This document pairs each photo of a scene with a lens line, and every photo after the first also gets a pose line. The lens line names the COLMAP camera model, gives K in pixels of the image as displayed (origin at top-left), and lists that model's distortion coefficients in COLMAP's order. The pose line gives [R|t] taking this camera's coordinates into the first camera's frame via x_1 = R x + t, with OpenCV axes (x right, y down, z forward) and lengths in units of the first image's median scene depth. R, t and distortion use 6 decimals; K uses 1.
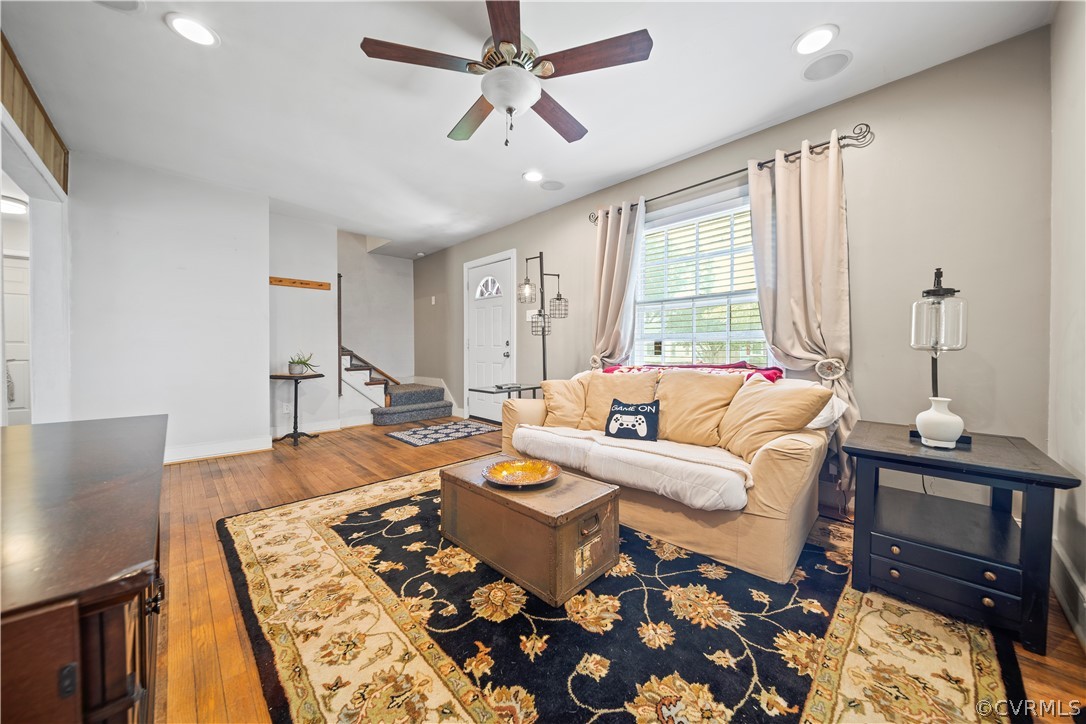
lens RADIAL K [[384.3, 0, 547.7], [0, 384.3, 350.9], [0, 0, 1]] dist [-0.001775, -0.000230]
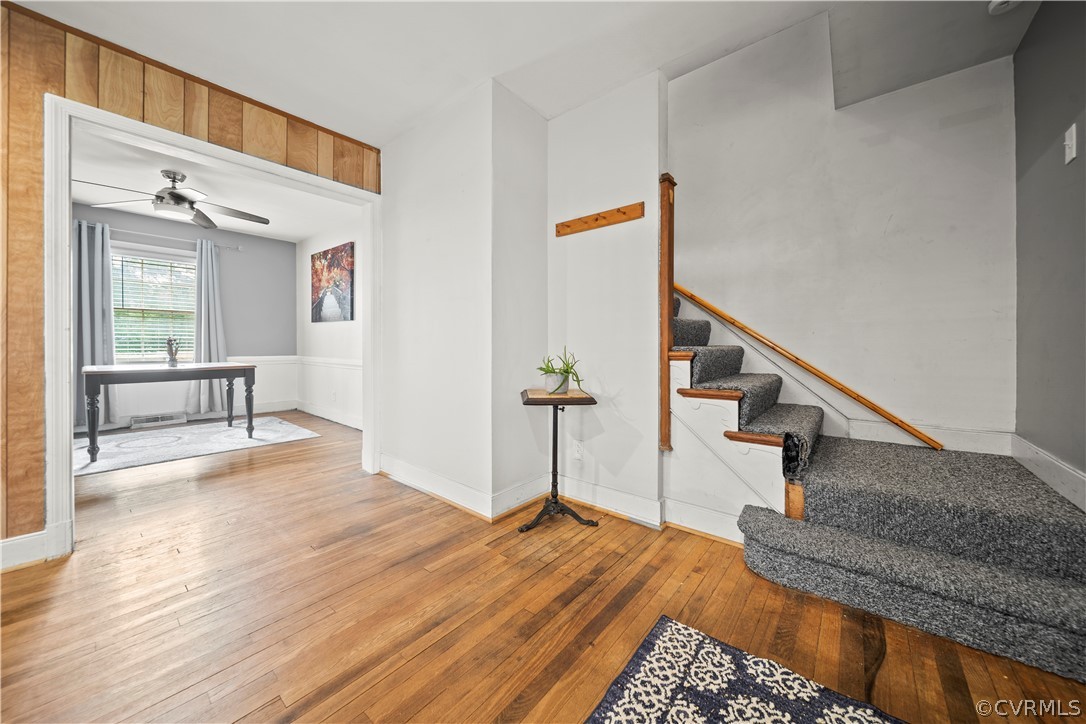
lens RADIAL K [[384.3, 0, 547.7], [0, 384.3, 350.9], [0, 0, 1]] dist [-0.001775, -0.000230]
pose [[0.101805, 0.005264, -0.994790, -0.237137], [-0.011790, 0.999922, 0.004085, 0.003855], [0.994734, 0.011313, 0.101860, 1.690232]]
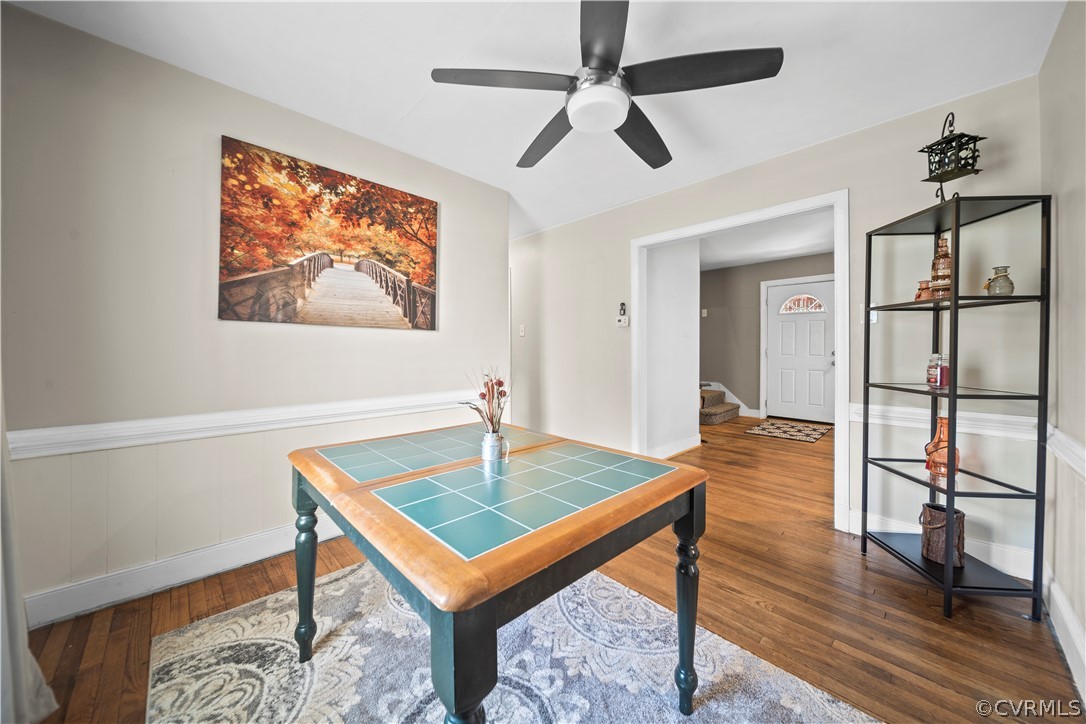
lens RADIAL K [[381.8, 0, 546.2], [0, 381.8, 354.3], [0, 0, 1]] dist [-0.002160, -0.000448]
pose [[0.999876, -0.011270, -0.011043, -1.945526], [0.011288, 0.999935, 0.001574, -0.056159], [0.011024, -0.001699, 0.999938, -0.307447]]
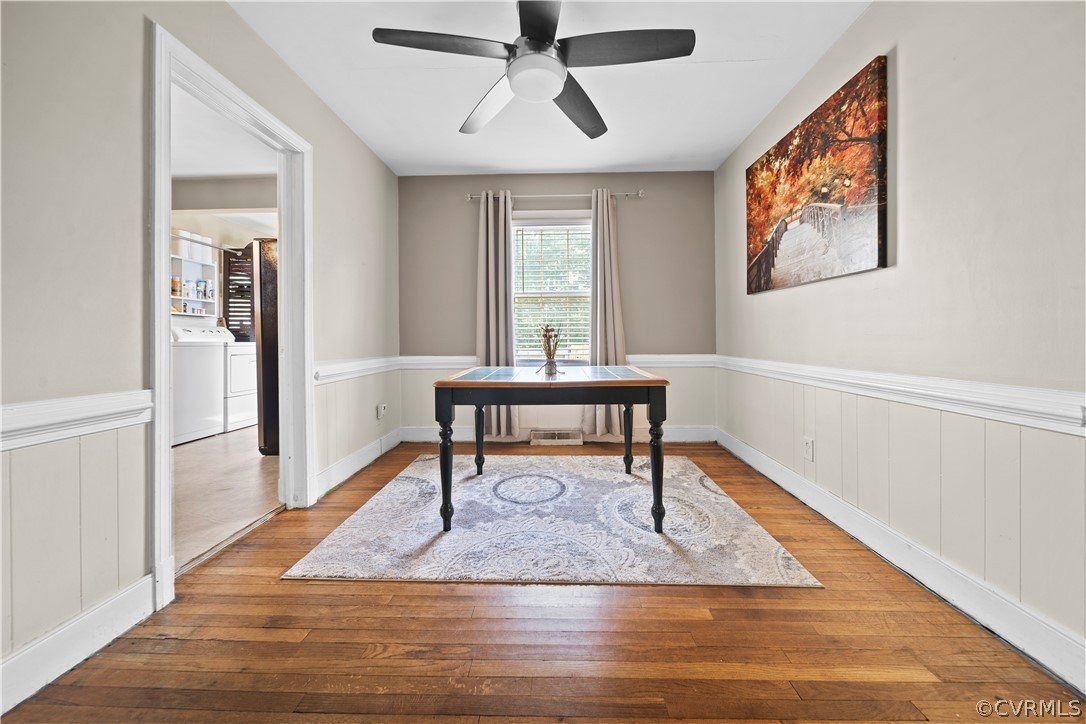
lens RADIAL K [[390.8, 0, 544.4], [0, 390.8, 335.7], [0, 0, 1]] dist [0.000216, 0.000017]
pose [[-0.729335, -0.010472, -0.684077, -1.327634], [-0.004609, 0.999935, -0.010394, 0.008727], [0.684141, -0.004428, -0.729336, 0.987625]]
